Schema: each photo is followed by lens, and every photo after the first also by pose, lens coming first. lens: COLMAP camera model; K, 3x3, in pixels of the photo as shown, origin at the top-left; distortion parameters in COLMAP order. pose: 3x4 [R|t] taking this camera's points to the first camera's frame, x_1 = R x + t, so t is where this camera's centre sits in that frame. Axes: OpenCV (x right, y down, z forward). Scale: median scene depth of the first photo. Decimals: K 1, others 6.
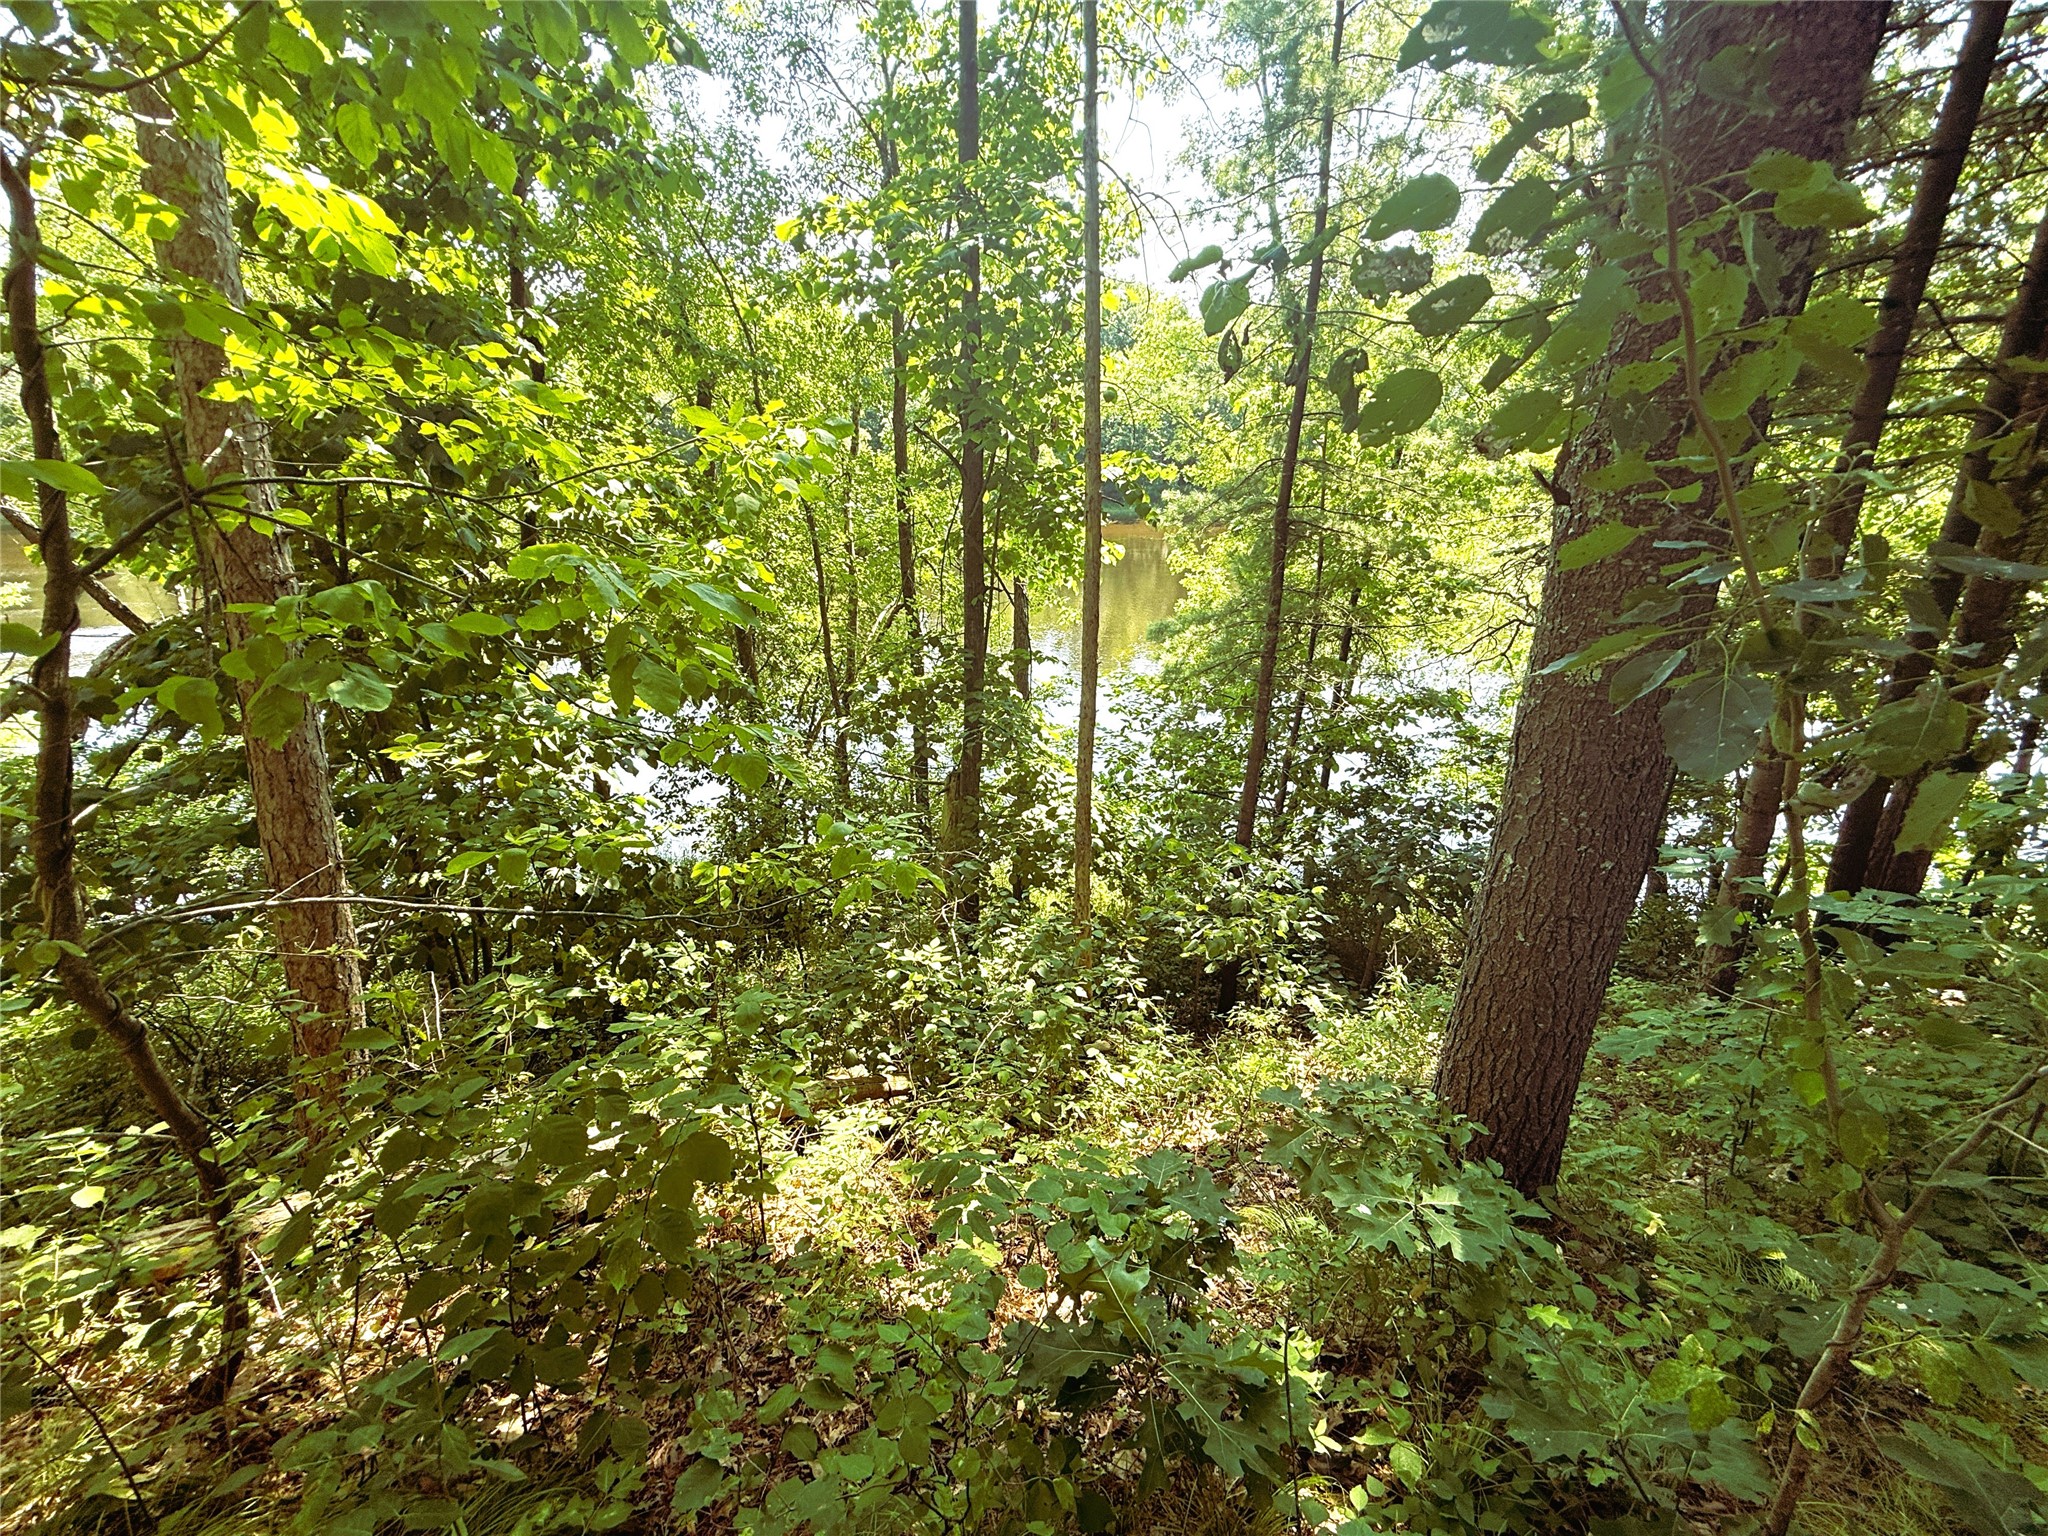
lens RADIAL K [[814.3, 0, 1015.5], [0, 814.3, 768.2], [0, 0, 1]] dist [0.000411, 0.000030]
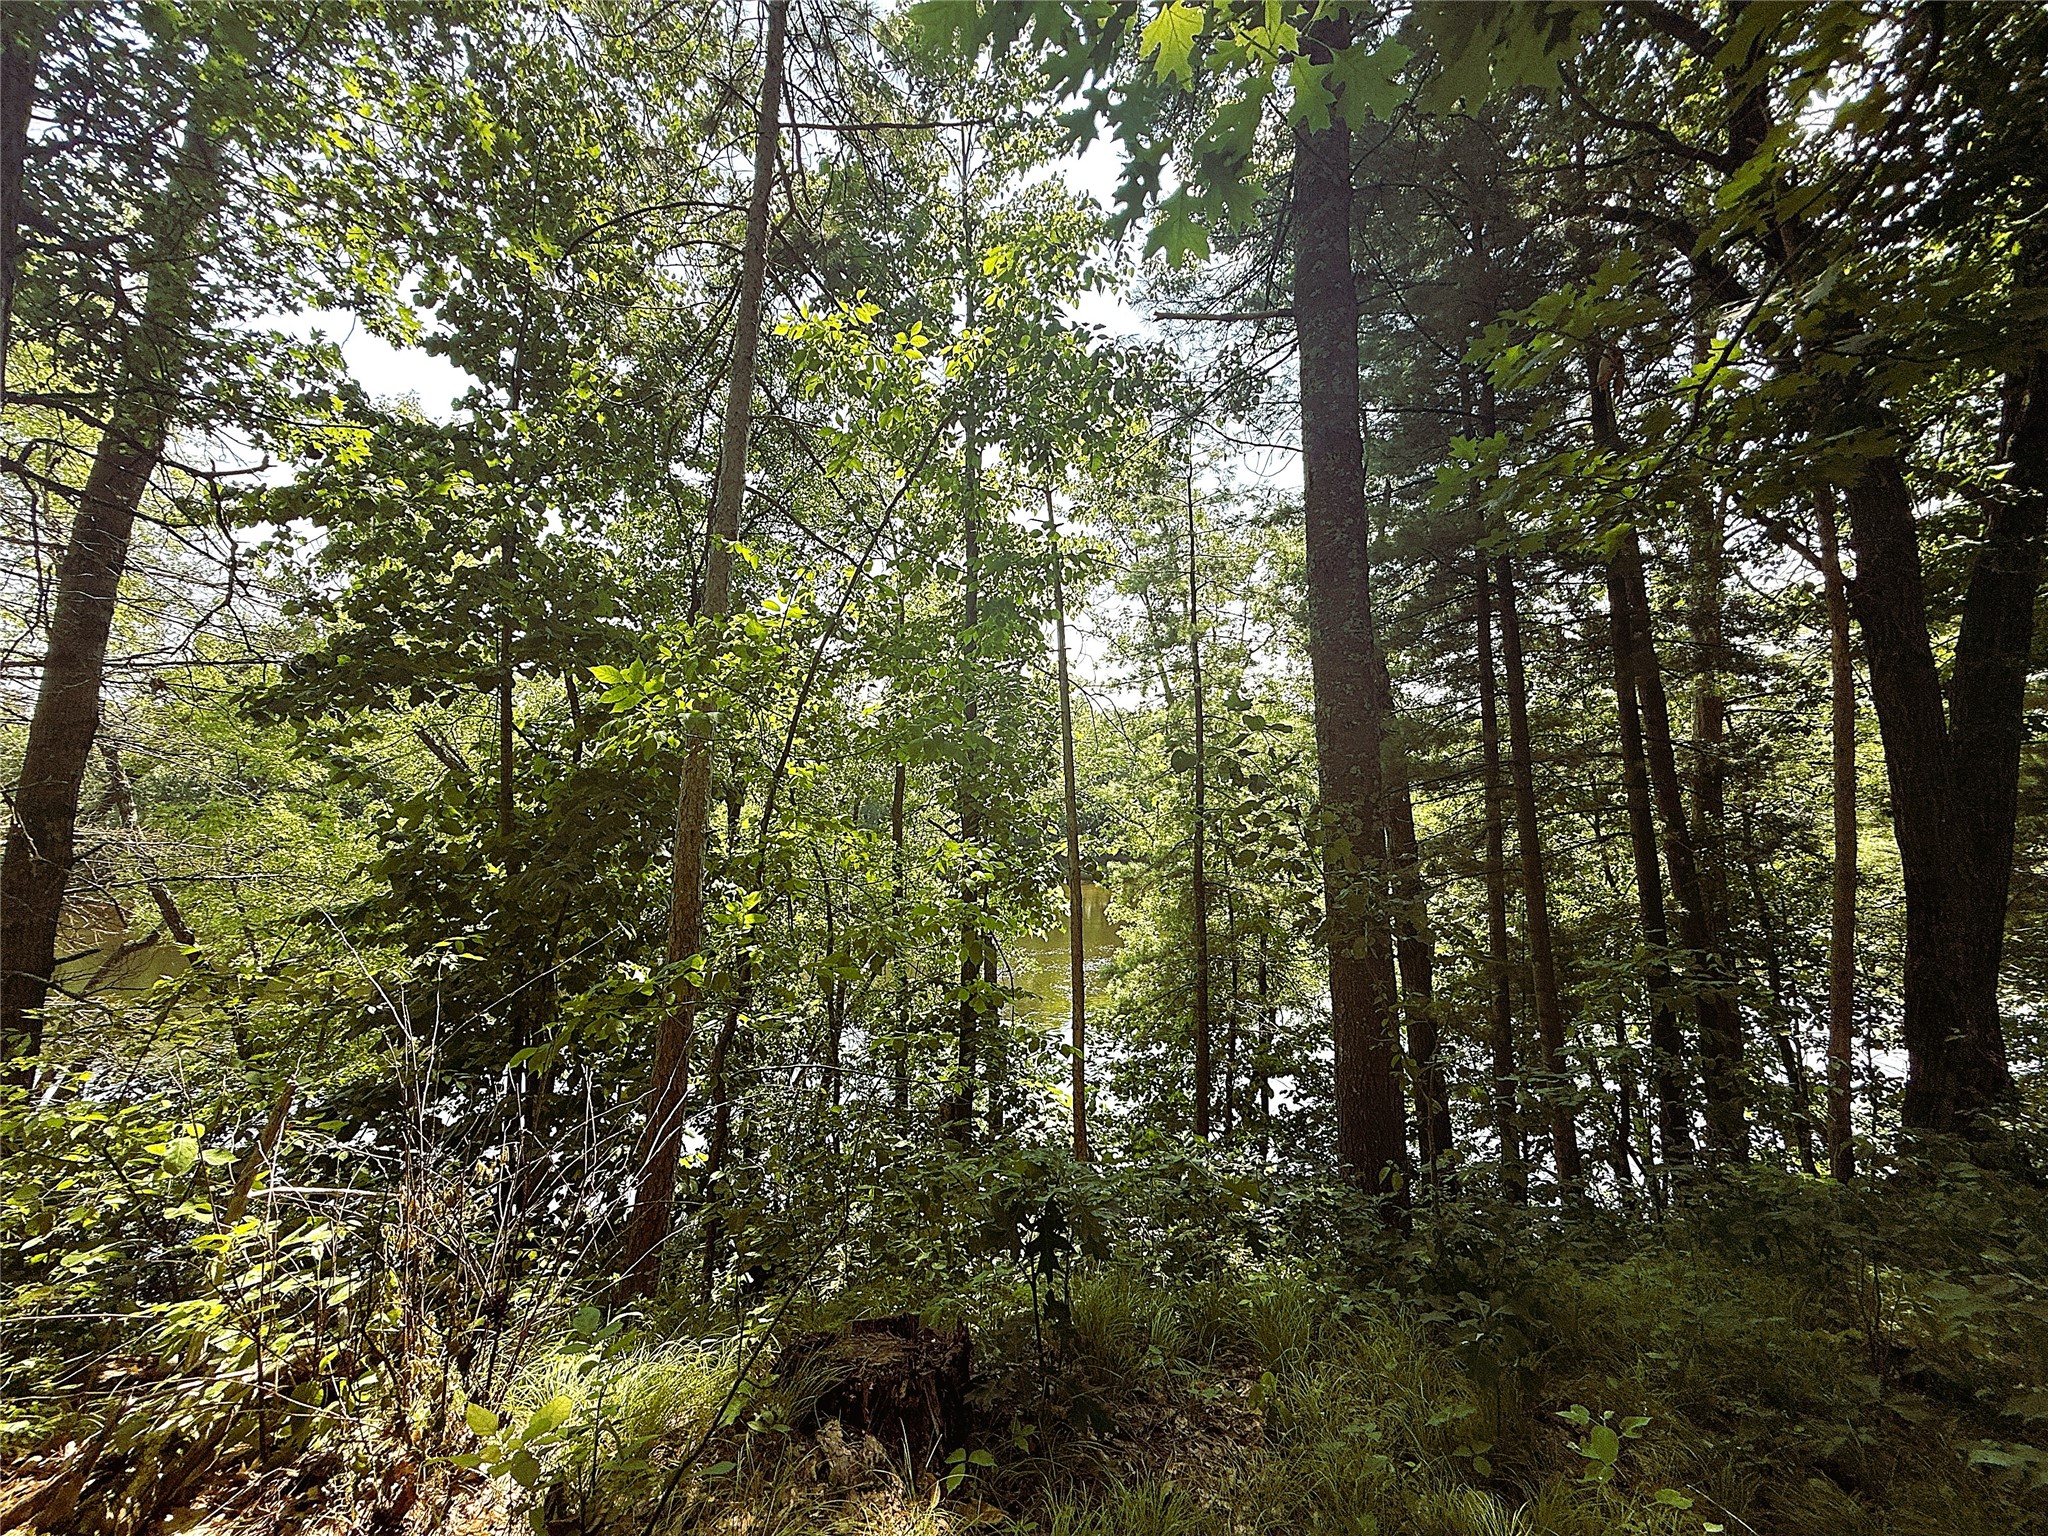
lens RADIAL K [[814.3, 0, 1015.5], [0, 814.3, 768.2], [0, 0, 1]] dist [0.000411, 0.000030]
pose [[0.995457, 0.002077, 0.095185, -0.085097], [0.038039, 0.907824, -0.417622, 0.061033], [-0.087279, 0.419346, 0.903621, -0.219699]]
